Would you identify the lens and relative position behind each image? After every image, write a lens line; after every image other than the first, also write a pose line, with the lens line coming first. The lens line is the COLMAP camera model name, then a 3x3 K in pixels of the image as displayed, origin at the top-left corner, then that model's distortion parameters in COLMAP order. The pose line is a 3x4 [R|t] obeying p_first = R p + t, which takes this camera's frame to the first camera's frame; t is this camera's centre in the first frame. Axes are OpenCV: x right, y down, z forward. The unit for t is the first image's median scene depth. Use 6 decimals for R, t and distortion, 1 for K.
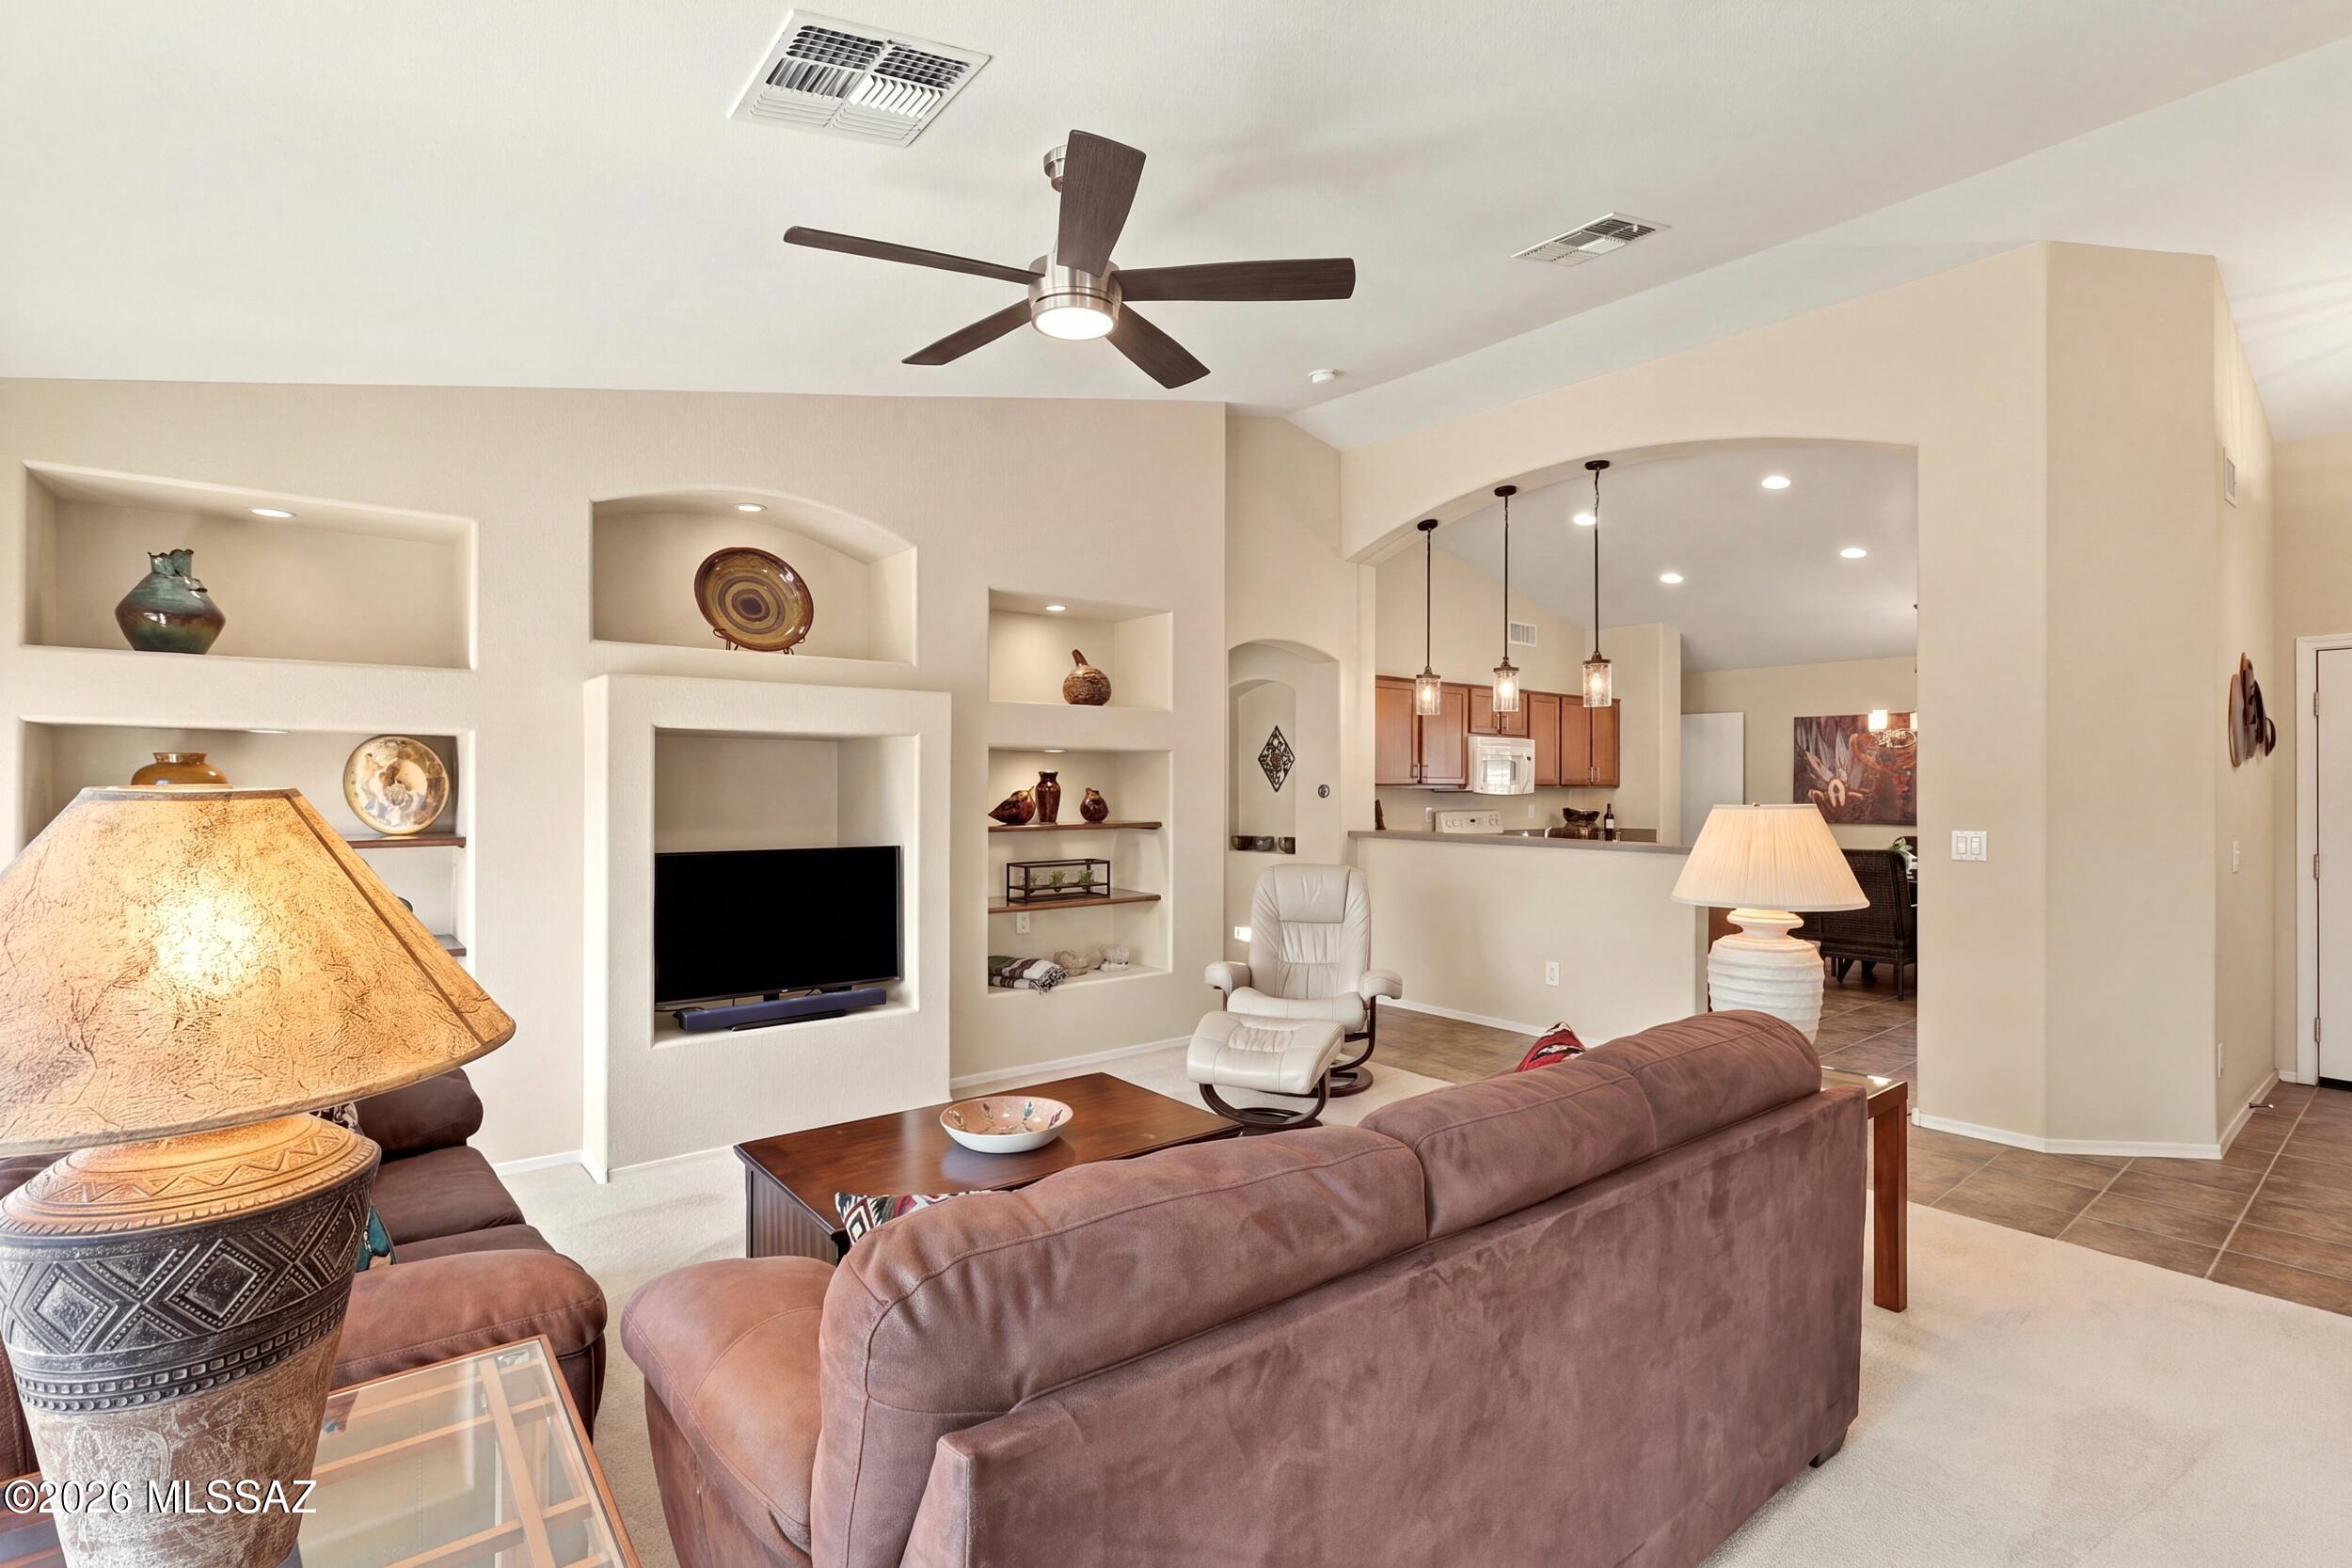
lens RADIAL K [[1067.5, 0, 1178.2], [0, 1067.5, 774.7], [0, 0, 1]] dist [-0.008924, 0.001460]
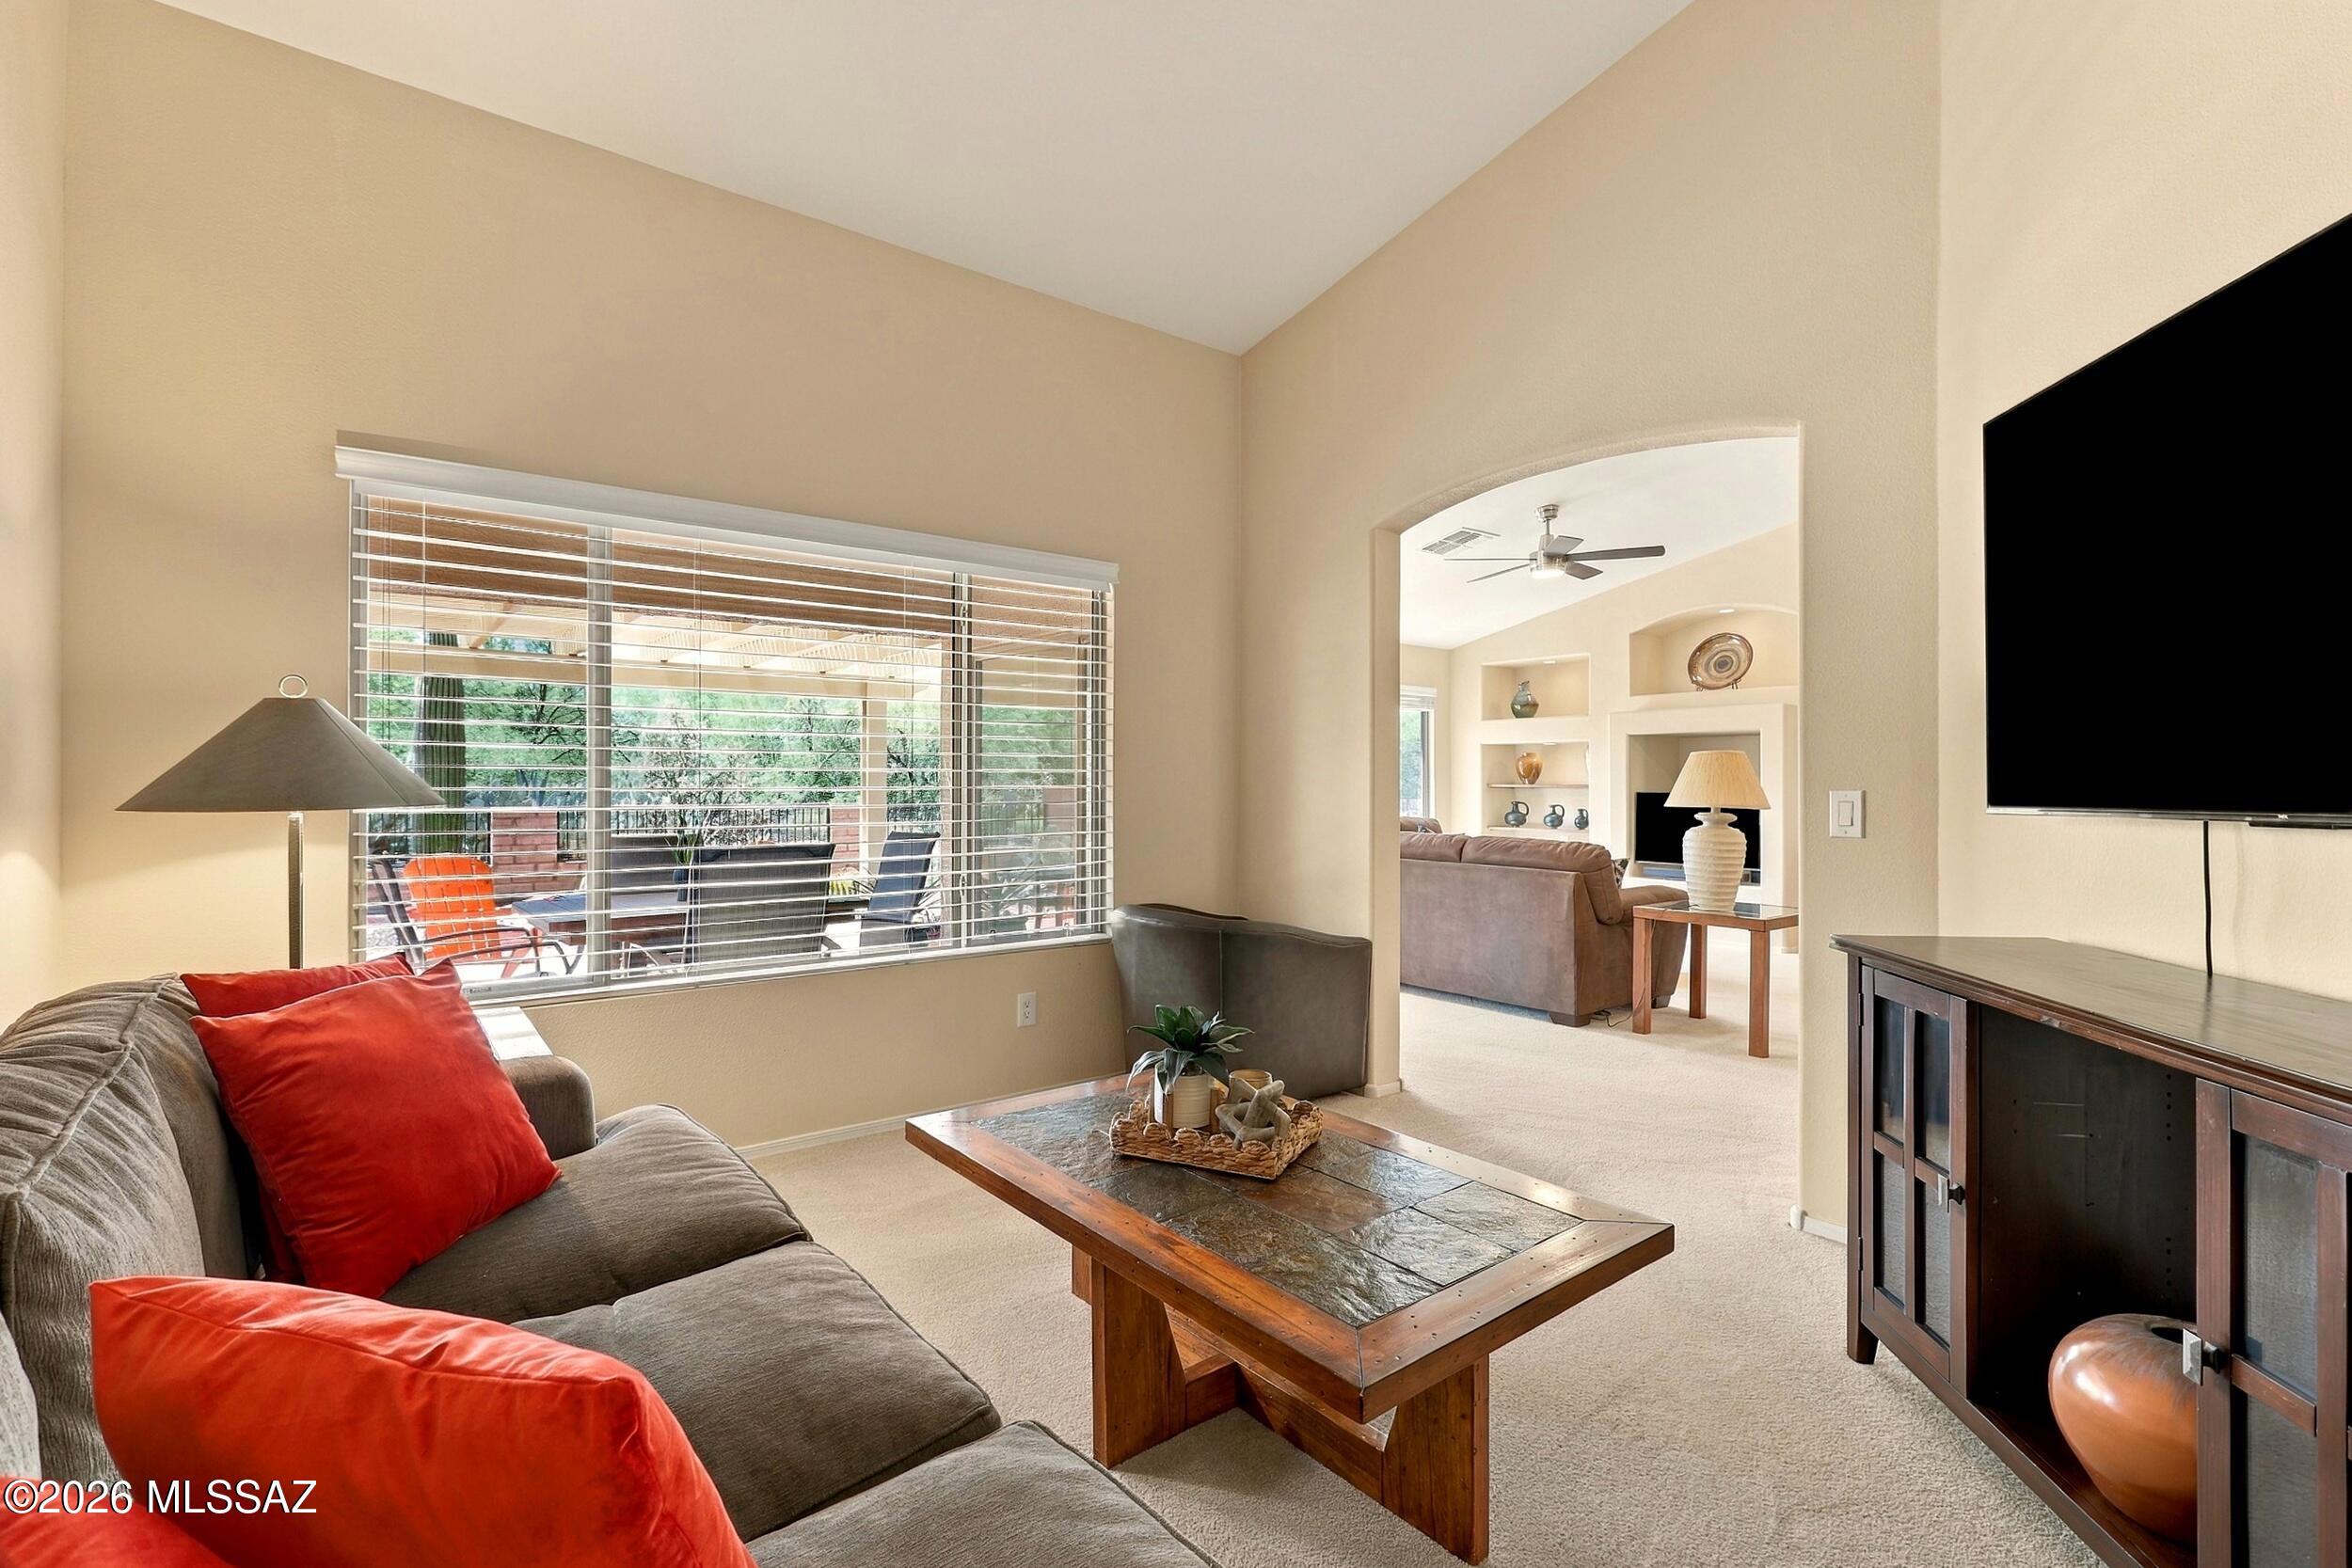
lens RADIAL K [[1067.5, 0, 1177.5], [0, 1067.5, 779.3], [0, 0, 1]] dist [-0.008924, 0.001460]
pose [[-0.014715, -0.007655, -0.999862, 1.929956], [0.005321, 0.999956, -0.007734, 0.069372], [0.999878, -0.005434, -0.014674, 0.090814]]
